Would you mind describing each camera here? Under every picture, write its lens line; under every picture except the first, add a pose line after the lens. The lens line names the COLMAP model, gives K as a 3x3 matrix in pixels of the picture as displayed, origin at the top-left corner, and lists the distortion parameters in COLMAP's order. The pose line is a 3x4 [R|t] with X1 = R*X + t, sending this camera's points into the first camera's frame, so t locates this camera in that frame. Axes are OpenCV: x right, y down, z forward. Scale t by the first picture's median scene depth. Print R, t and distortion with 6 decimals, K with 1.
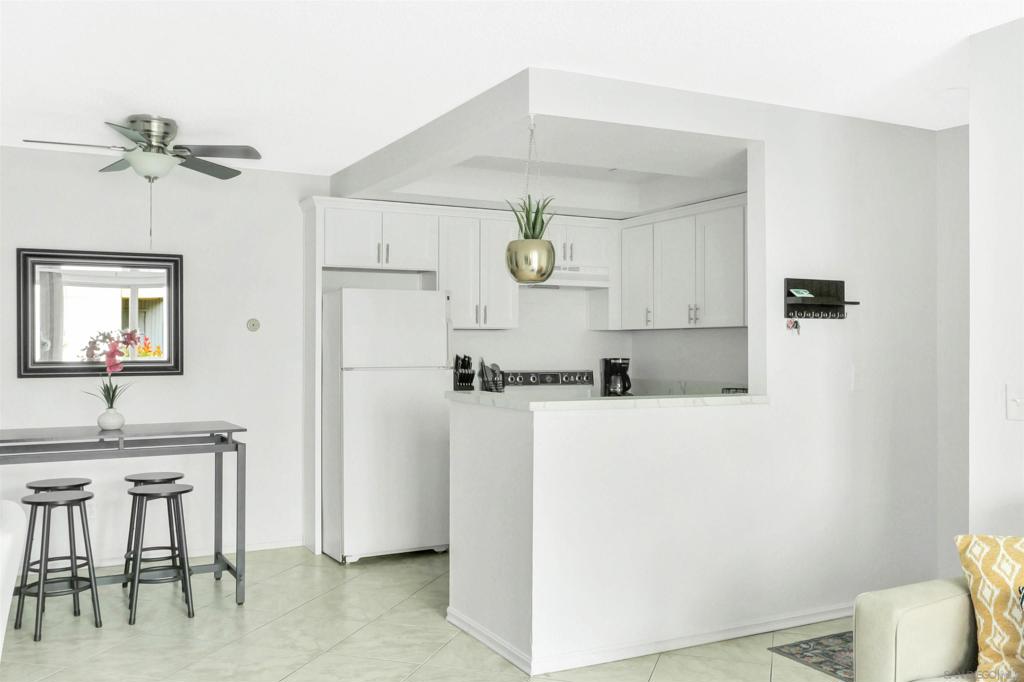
lens RADIAL K [[893.2, 0, 512.4], [0, 893.2, 343.0], [0, 0, 1]] dist [-0.001636, 0.000736]
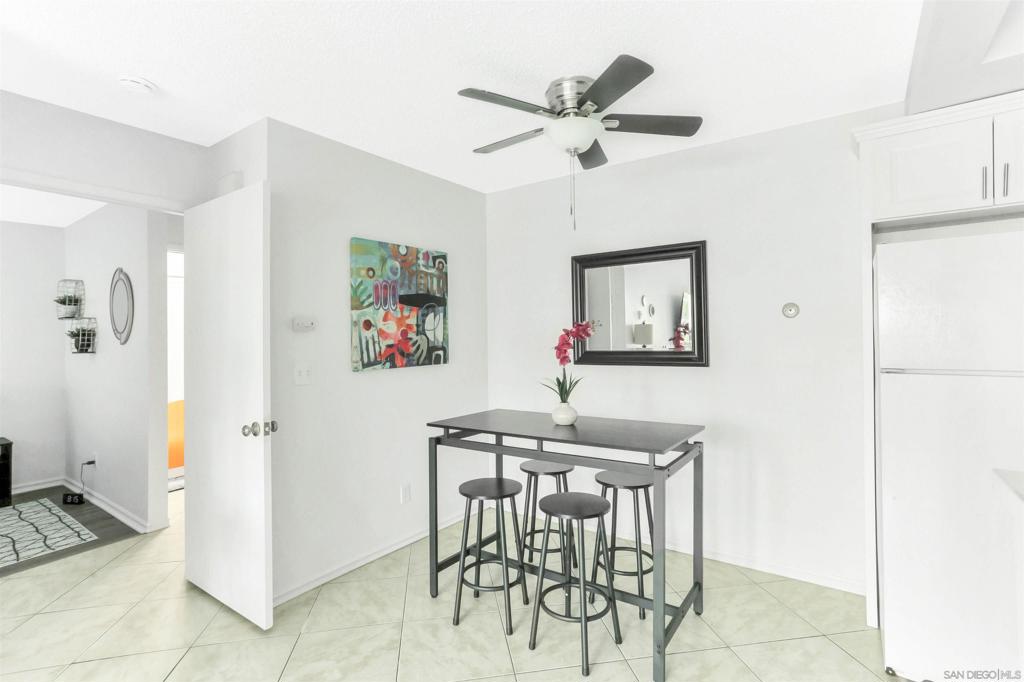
lens RADIAL K [[510.8, 0, 510.4], [0, 510.8, 339.2], [0, 0, 1]] dist [0.001918, 0.004793]
pose [[0.463521, -0.011335, -0.886013, 0.014956], [0.017817, 0.999835, -0.003470, 0.004446], [0.885907, -0.014178, 0.463647, 0.567169]]
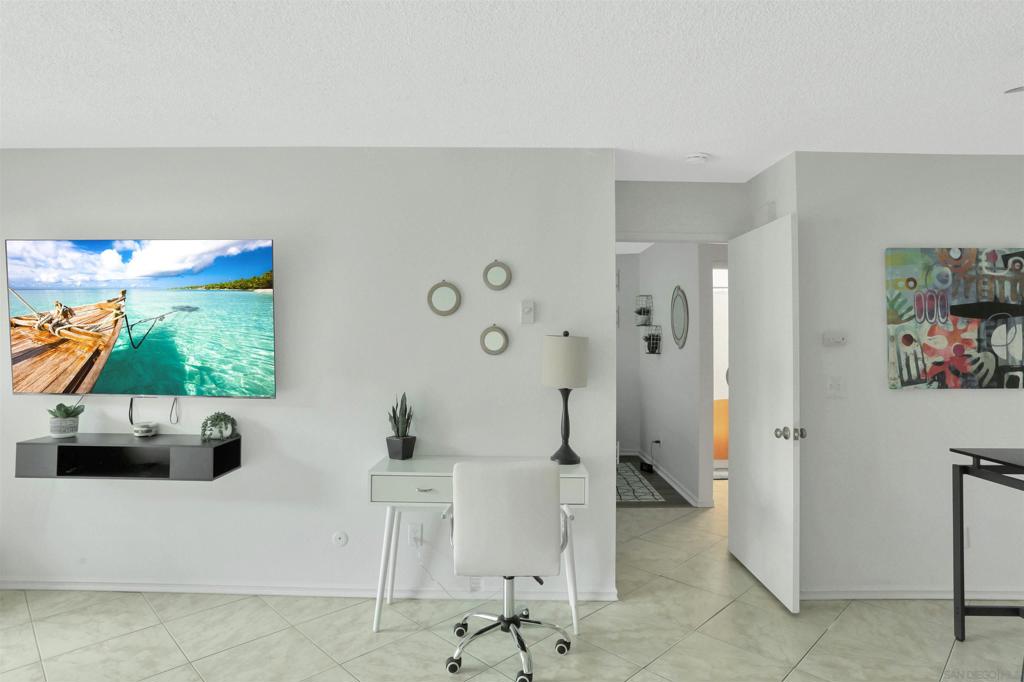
lens RADIAL K [[515.4, 0, 498.6], [0, 515.4, 316.2], [0, 0, 1]] dist [-0.031829, 0.001804]
pose [[-0.479862, -0.058463, -0.875394, 0.068192], [-0.011621, 0.998113, -0.060288, -0.000990], [0.877267, -0.018757, -0.479636, 0.568876]]
